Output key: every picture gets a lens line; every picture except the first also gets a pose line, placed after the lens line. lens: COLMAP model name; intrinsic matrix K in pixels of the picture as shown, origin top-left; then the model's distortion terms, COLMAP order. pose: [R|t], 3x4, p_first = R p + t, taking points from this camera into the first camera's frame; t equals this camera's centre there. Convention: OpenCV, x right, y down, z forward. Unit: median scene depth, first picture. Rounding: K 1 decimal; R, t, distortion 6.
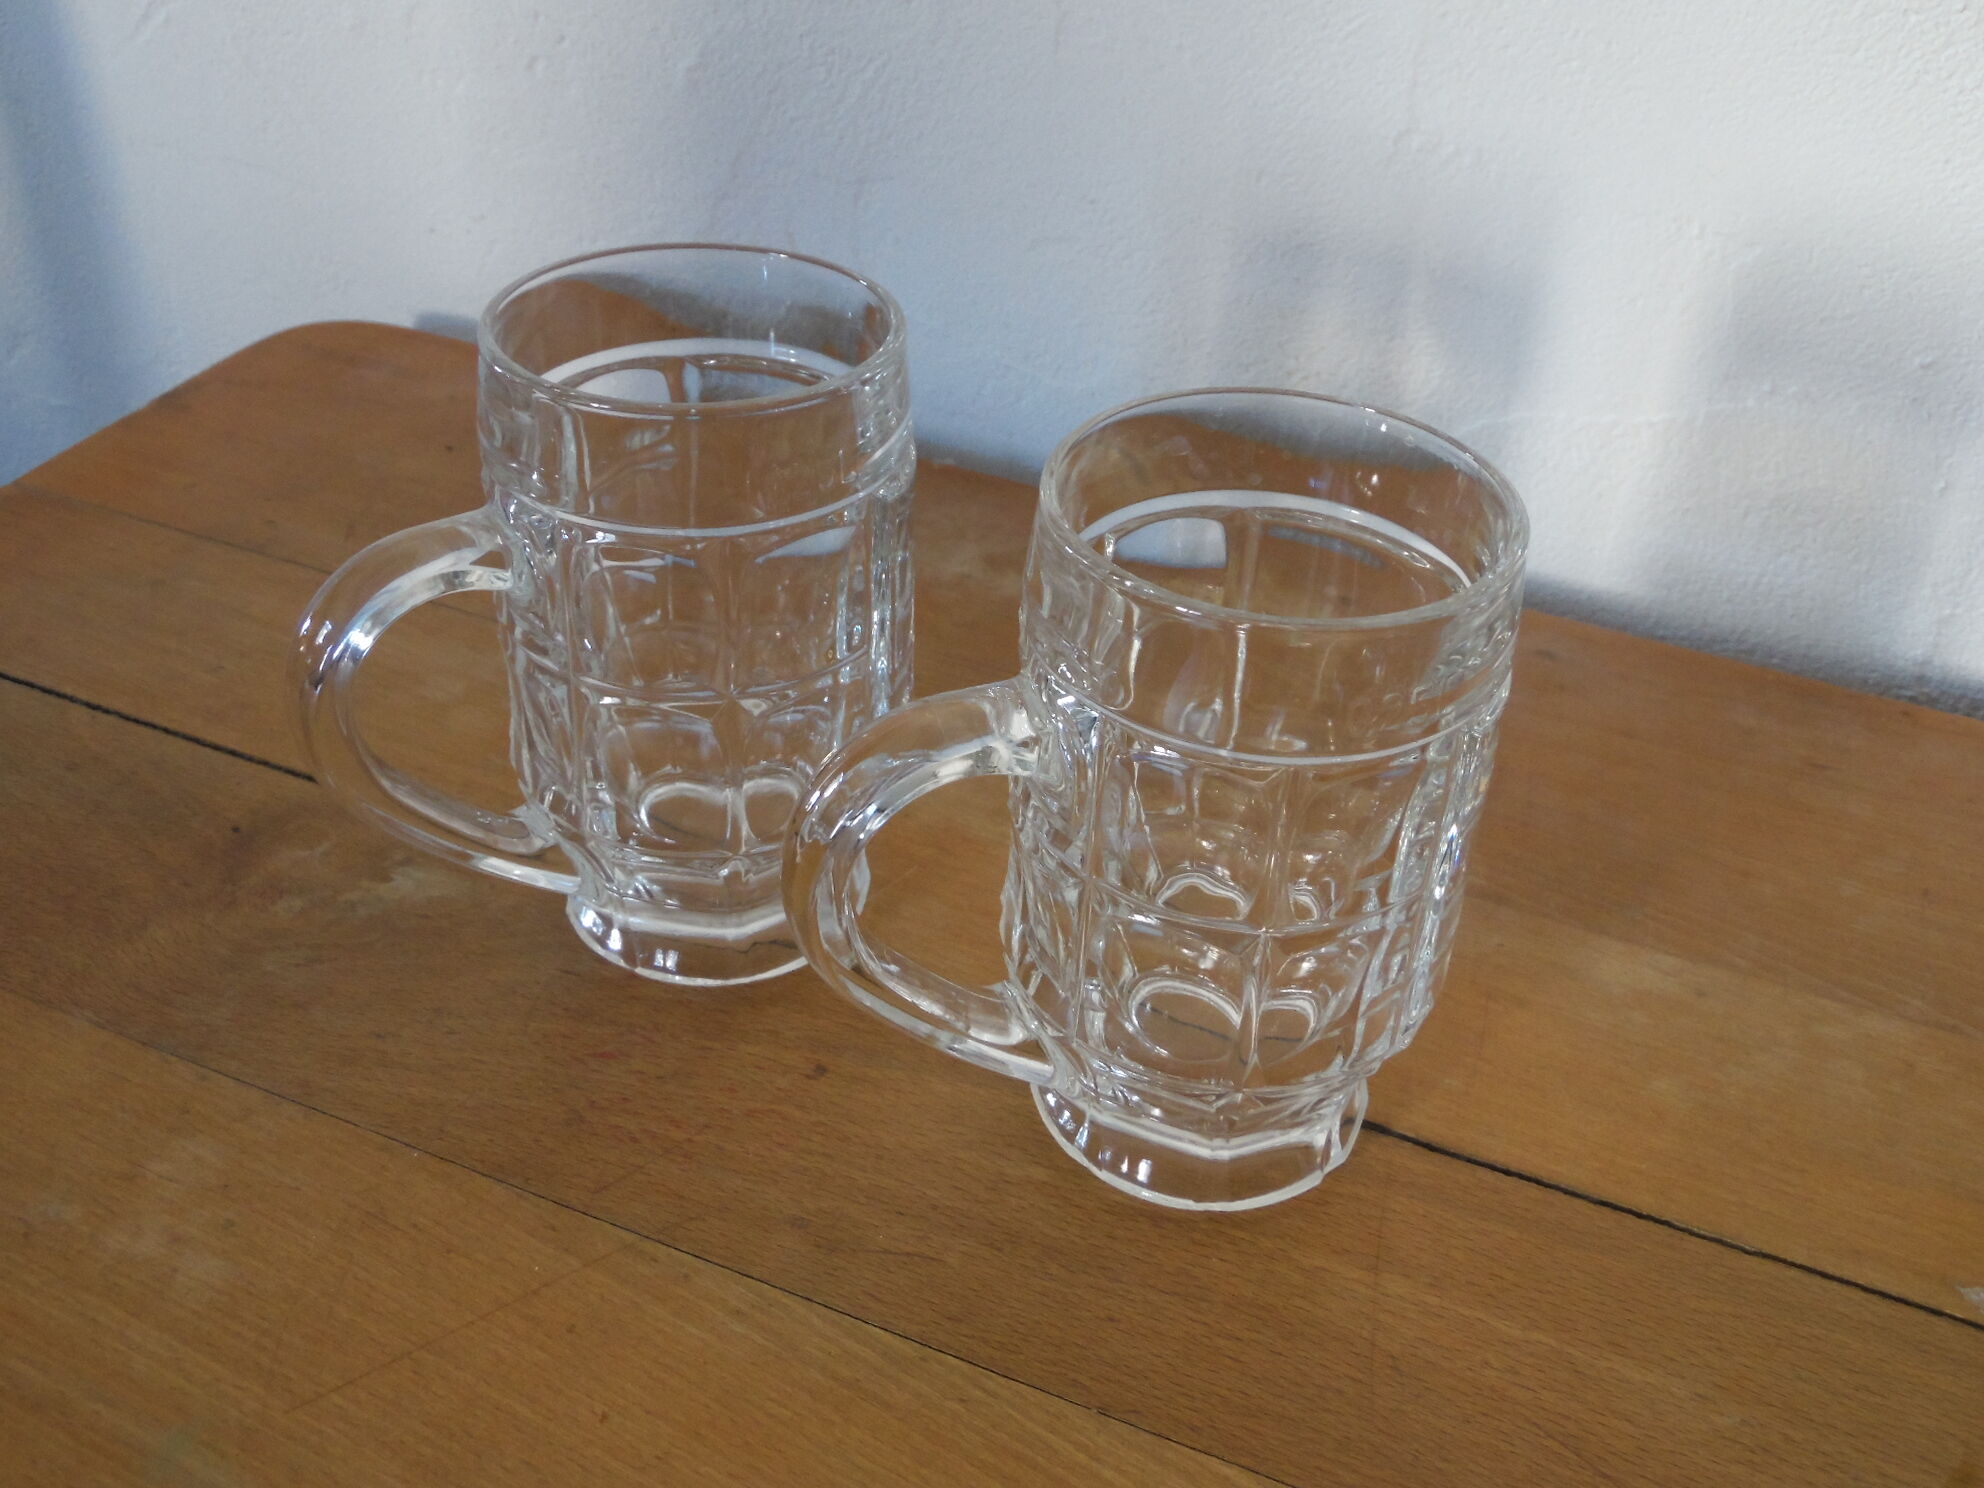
lens RADIAL K [[1934.7, 0, 992.0], [0, 1934.7, 744.0], [0, 0, 1]] dist [-0.005524, 0.013714]
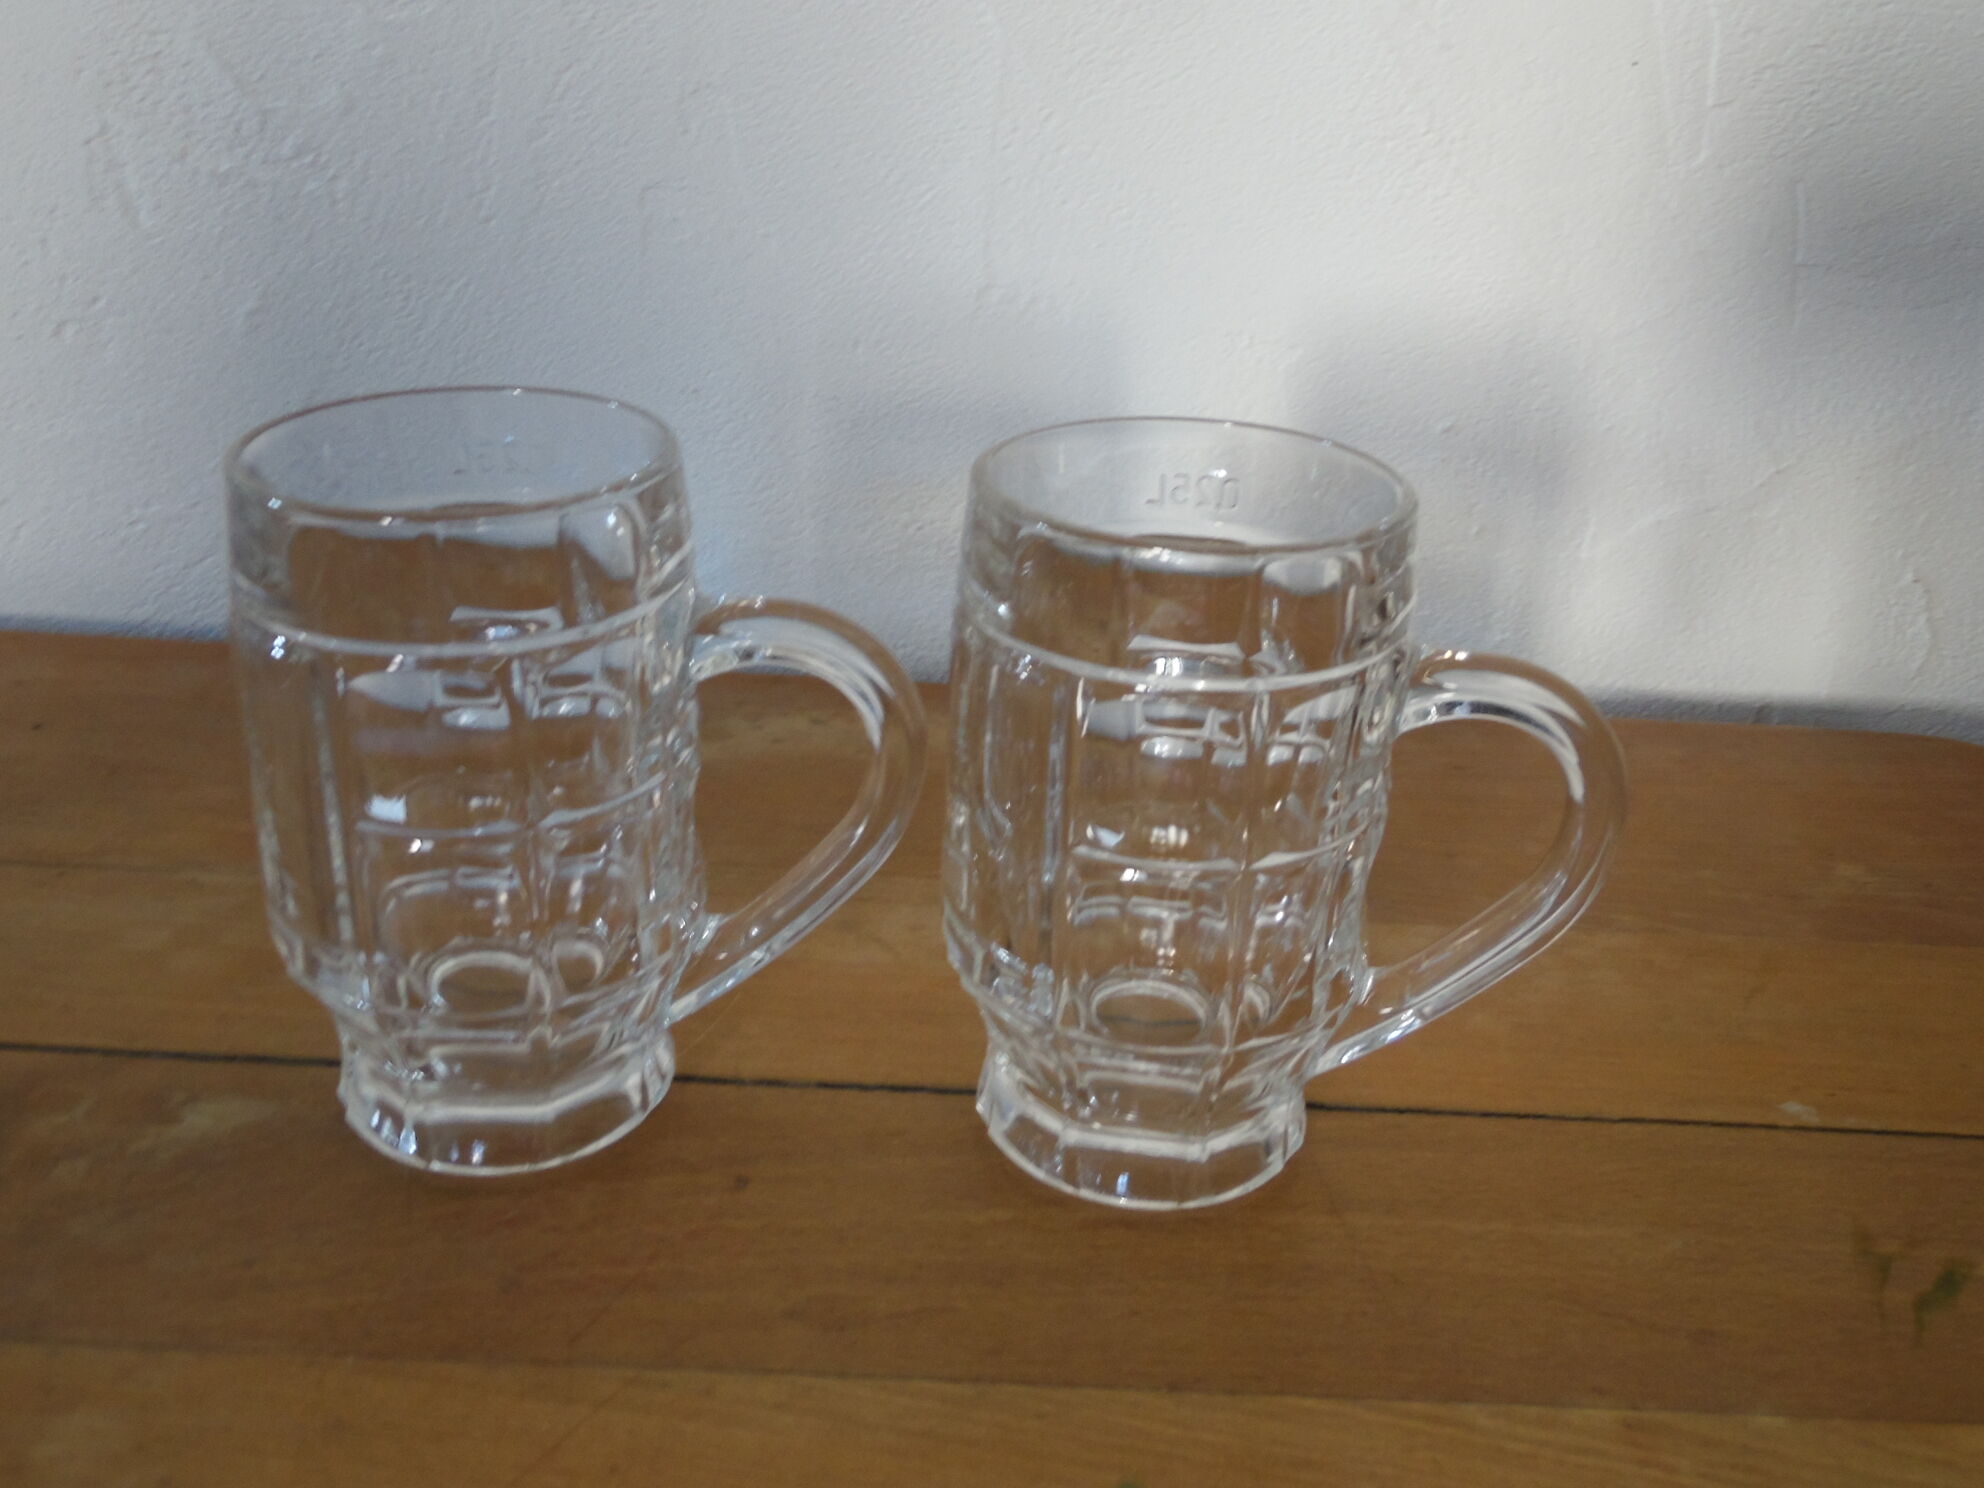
lens RADIAL K [[1934.7, 0, 992.0], [0, 1934.7, 744.0], [0, 0, 1]] dist [-0.005524, 0.013714]
pose [[0.926308, -0.160243, 0.340993, -0.226578], [0.217755, 0.966277, -0.137449, 0.100163], [-0.307468, 0.201573, 0.929963, 0.022238]]
